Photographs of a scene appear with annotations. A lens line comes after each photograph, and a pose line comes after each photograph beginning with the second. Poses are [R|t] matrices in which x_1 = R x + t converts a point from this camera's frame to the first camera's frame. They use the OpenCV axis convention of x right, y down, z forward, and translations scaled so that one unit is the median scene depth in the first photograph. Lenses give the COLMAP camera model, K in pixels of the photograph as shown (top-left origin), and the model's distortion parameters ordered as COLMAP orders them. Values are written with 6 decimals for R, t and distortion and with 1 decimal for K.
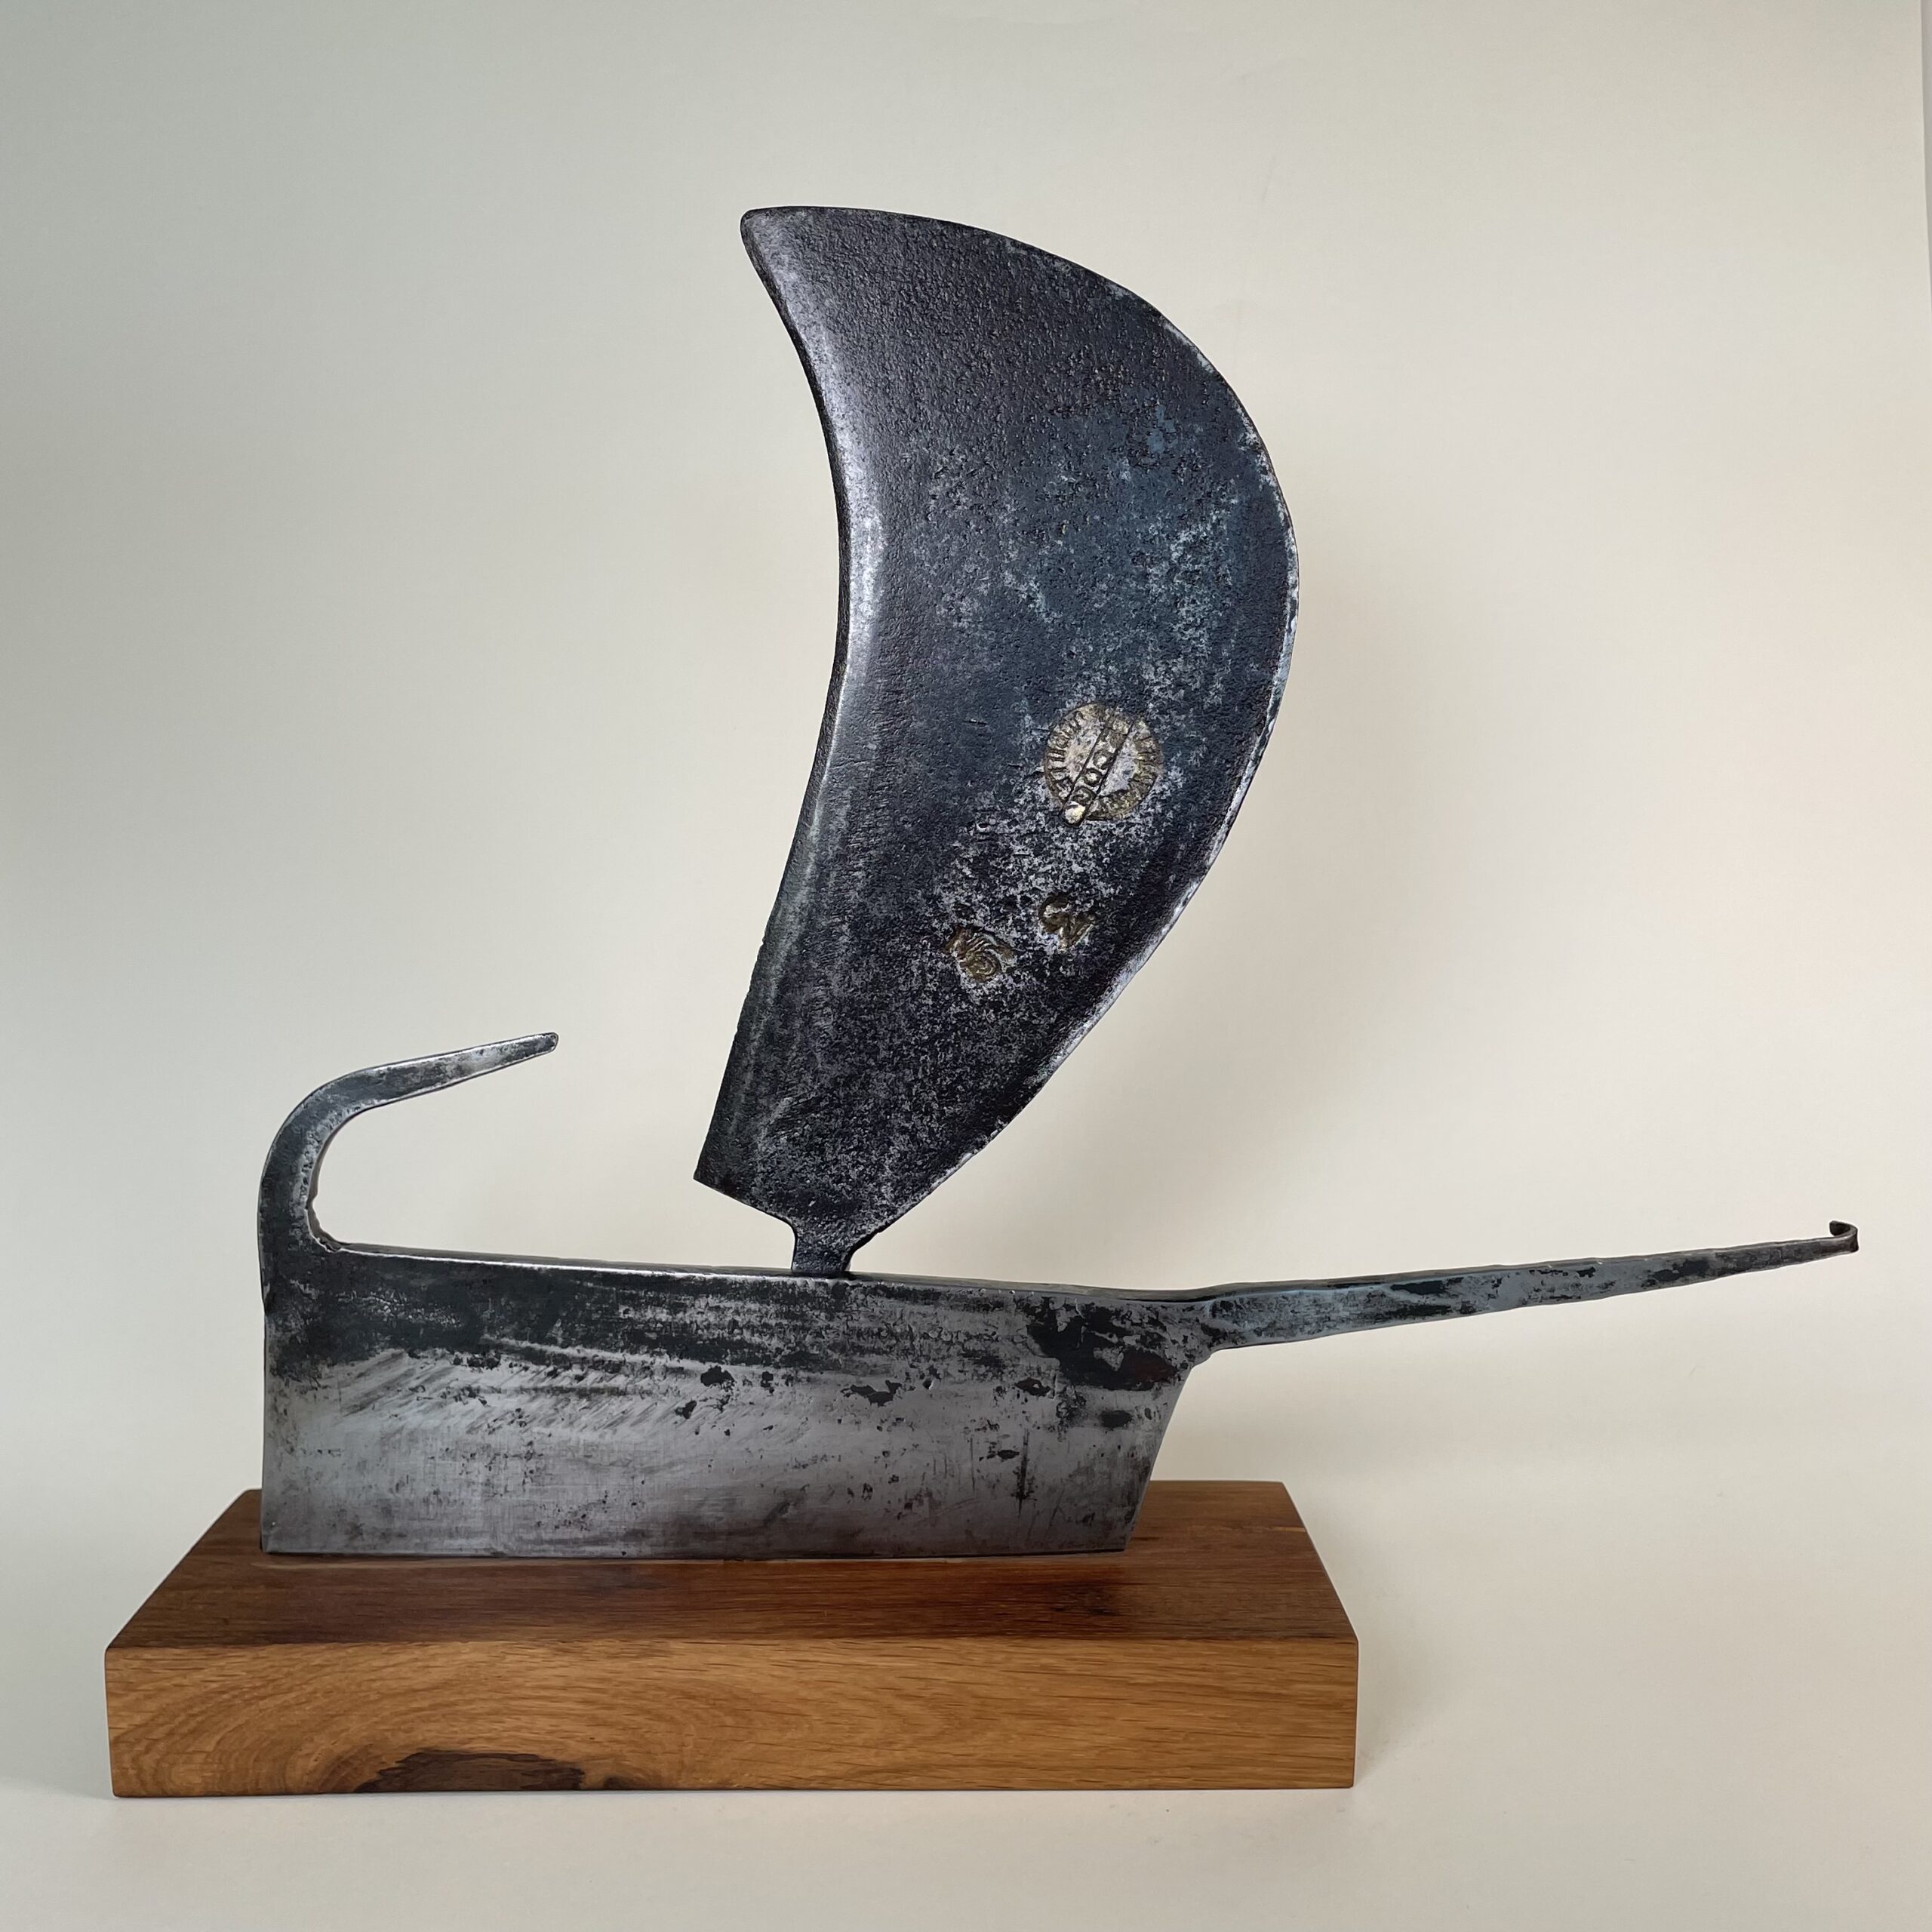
lens RADIAL K [[2072.2, 0, 970.0], [0, 2072.2, 966.7], [0, 0, 1]] dist [0.048972, 0.000000]
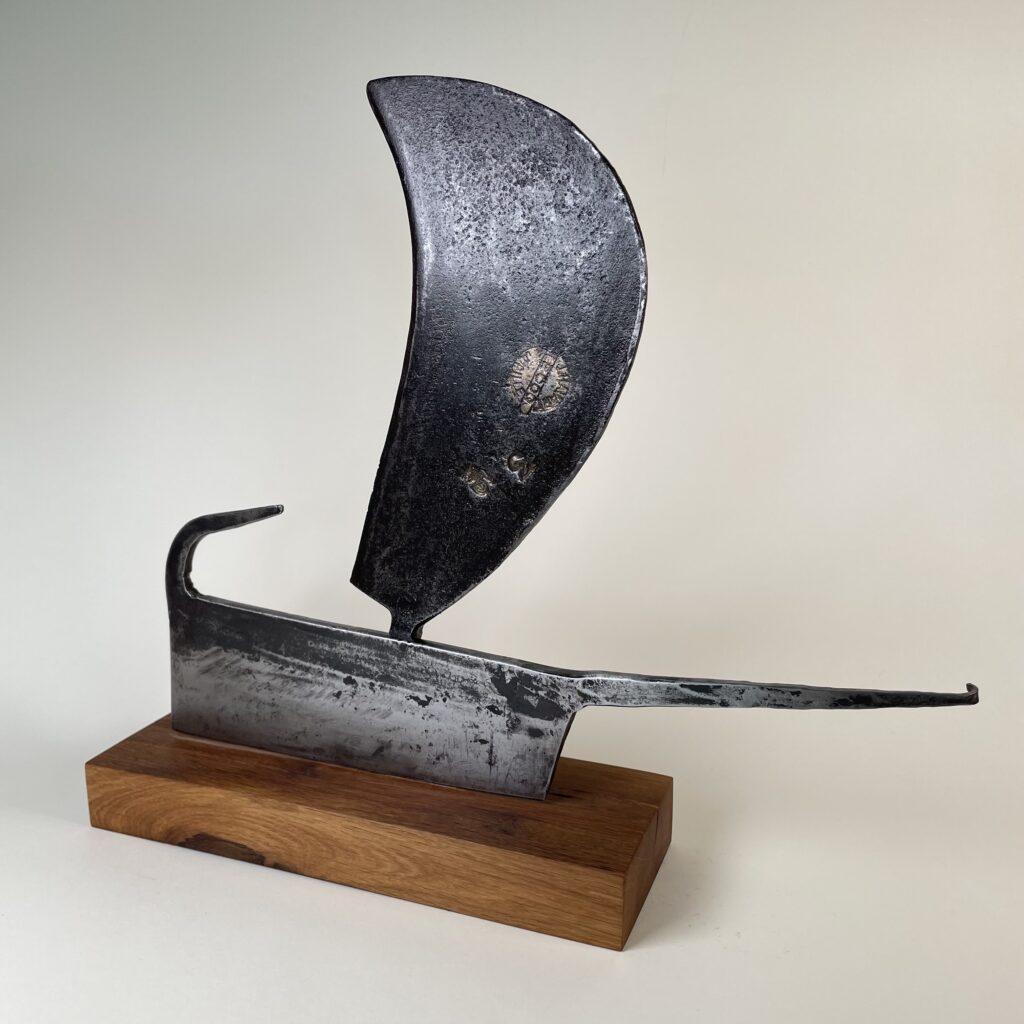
lens RADIAL K [[1098.3, 0, 512.9], [0, 1098.3, 511.5], [0, 0, 1]] dist [0.048972, 0.000000]
pose [[0.915284, 0.080656, -0.394651, 0.430620], [-0.041149, 0.993345, 0.107579, -0.086880], [0.400701, -0.082226, 0.912512, 0.105088]]
